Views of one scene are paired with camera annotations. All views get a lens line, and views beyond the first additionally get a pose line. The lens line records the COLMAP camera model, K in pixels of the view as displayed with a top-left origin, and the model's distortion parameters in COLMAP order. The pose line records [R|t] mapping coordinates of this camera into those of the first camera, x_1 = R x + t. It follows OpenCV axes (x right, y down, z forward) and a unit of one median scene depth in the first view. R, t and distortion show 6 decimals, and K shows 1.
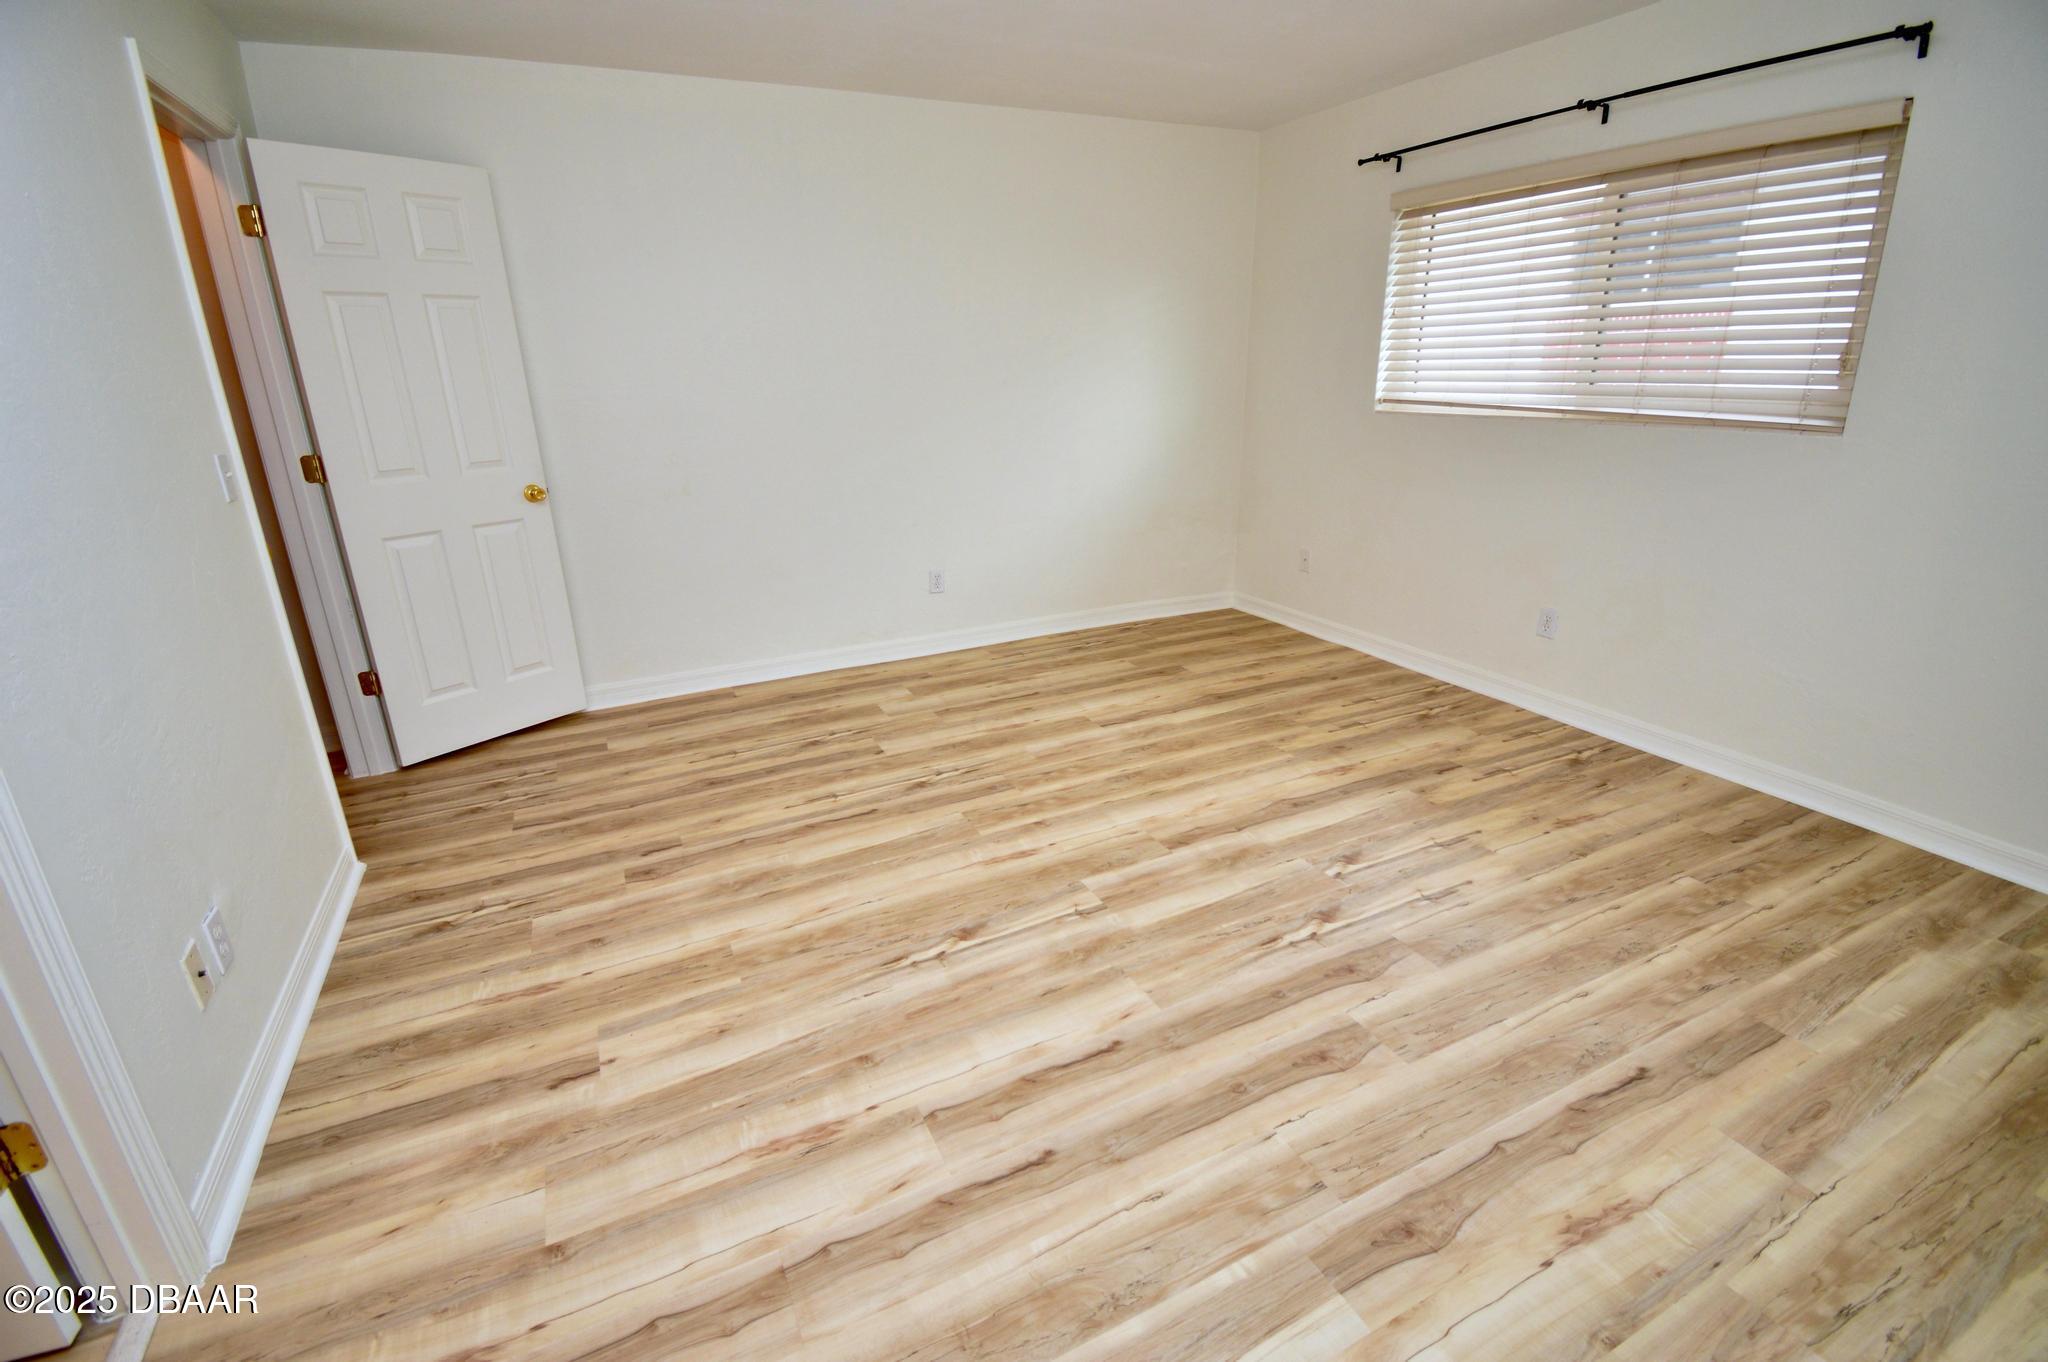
lens RADIAL K [[925.3, 0, 1013.9], [0, 925.3, 668.5], [0, 0, 1]] dist [0.015206, -0.022059]
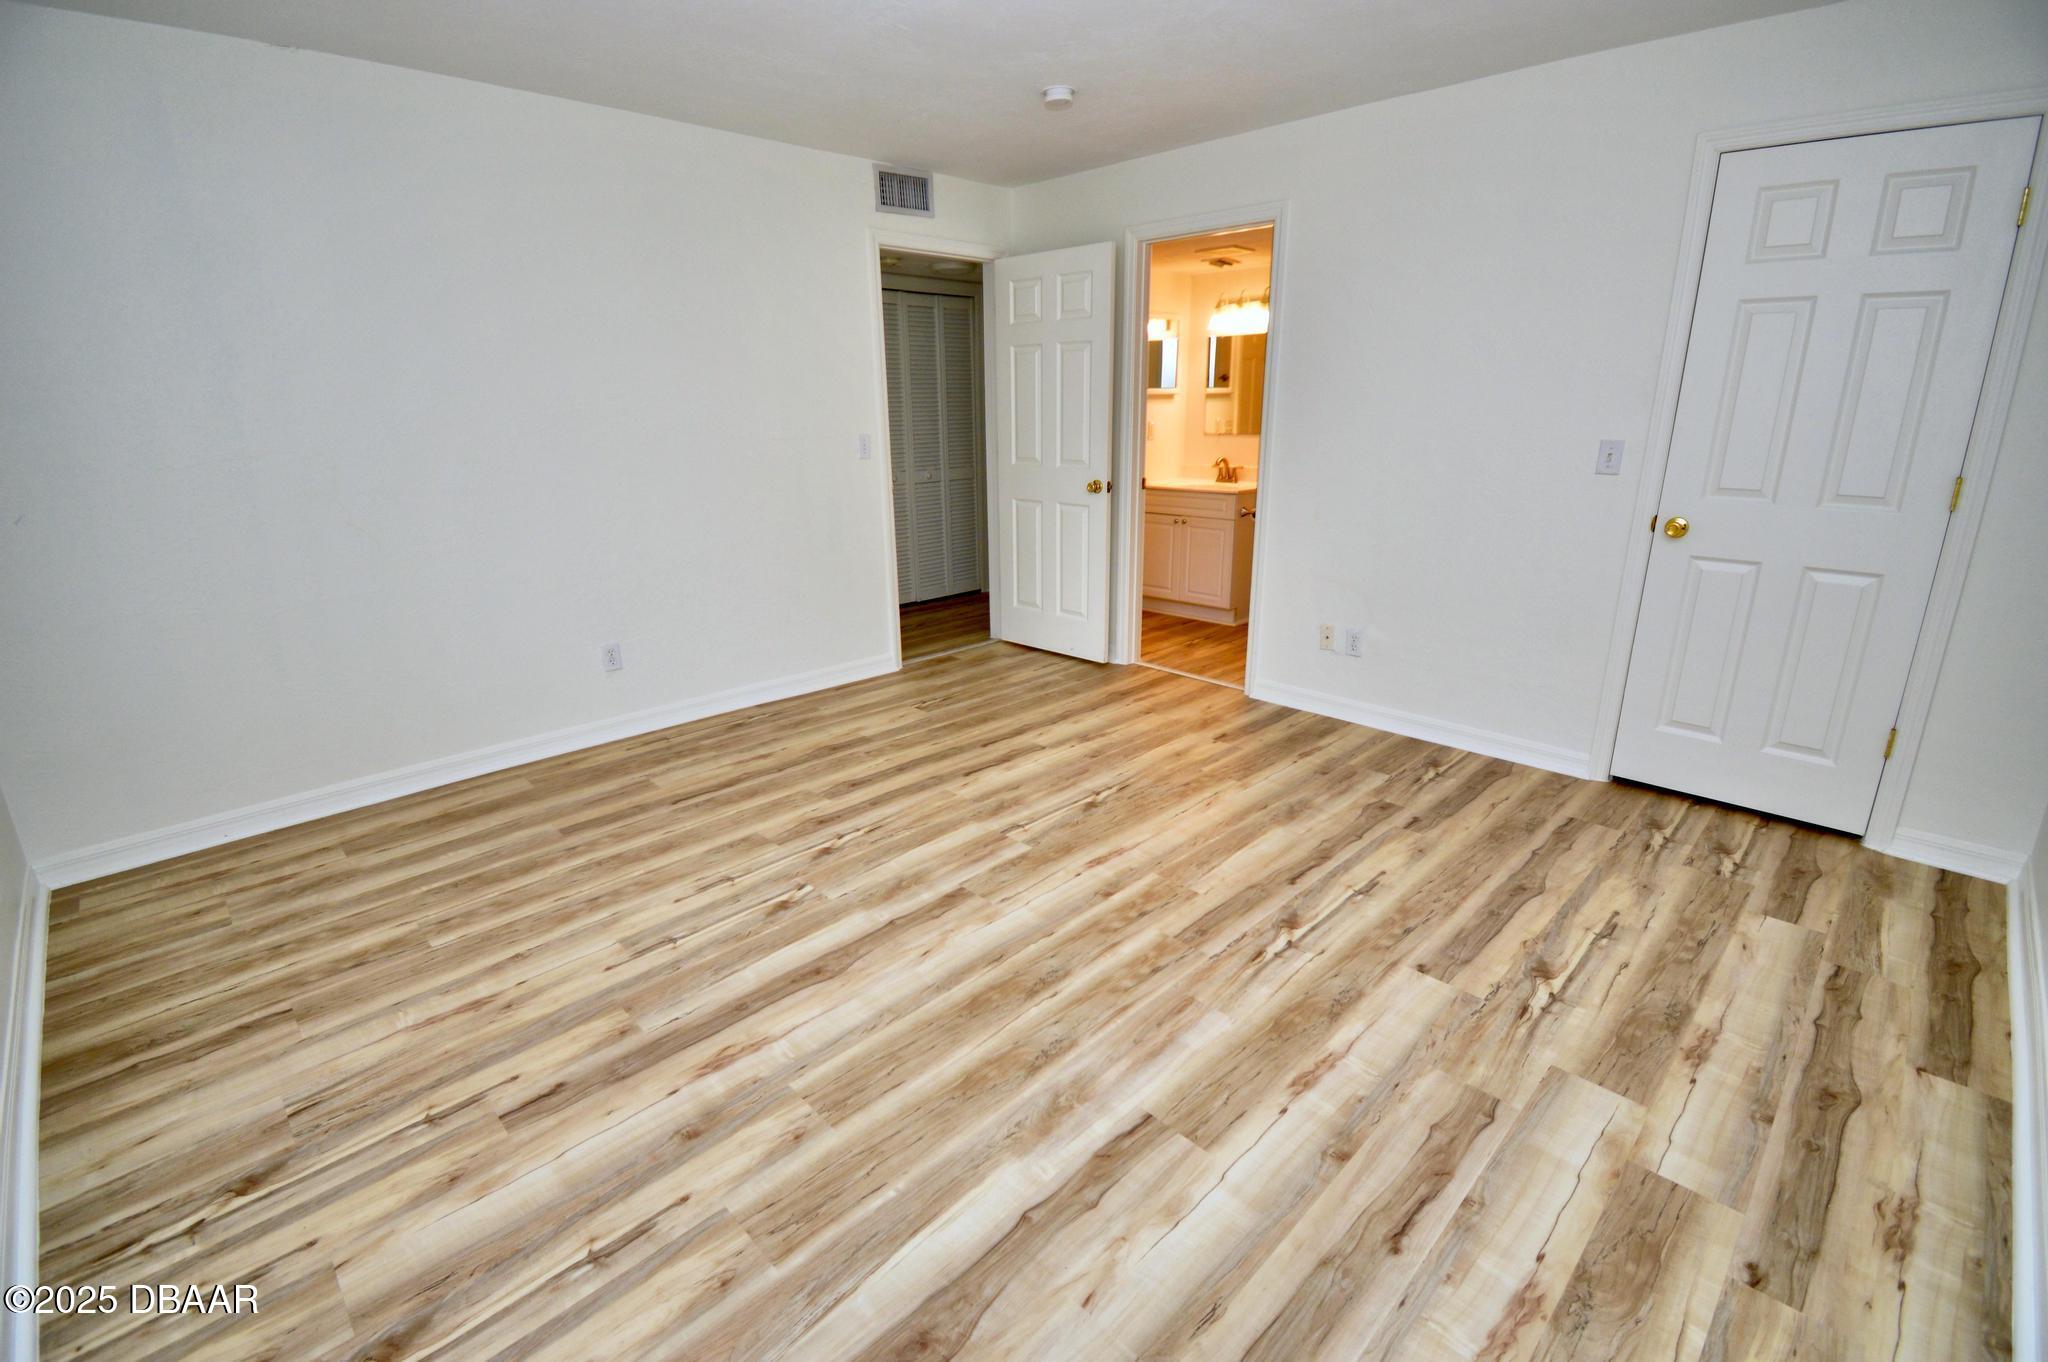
lens RADIAL K [[899.1, 0, 1026.7], [0, 899.1, 672.3], [0, 0, 1]] dist [0.014241, -0.018990]
pose [[-0.941962, 0.127156, -0.310707, 0.370421], [-0.075592, 0.821398, 0.565324, -0.537456], [0.327098, 0.556001, -0.764114, 1.619158]]
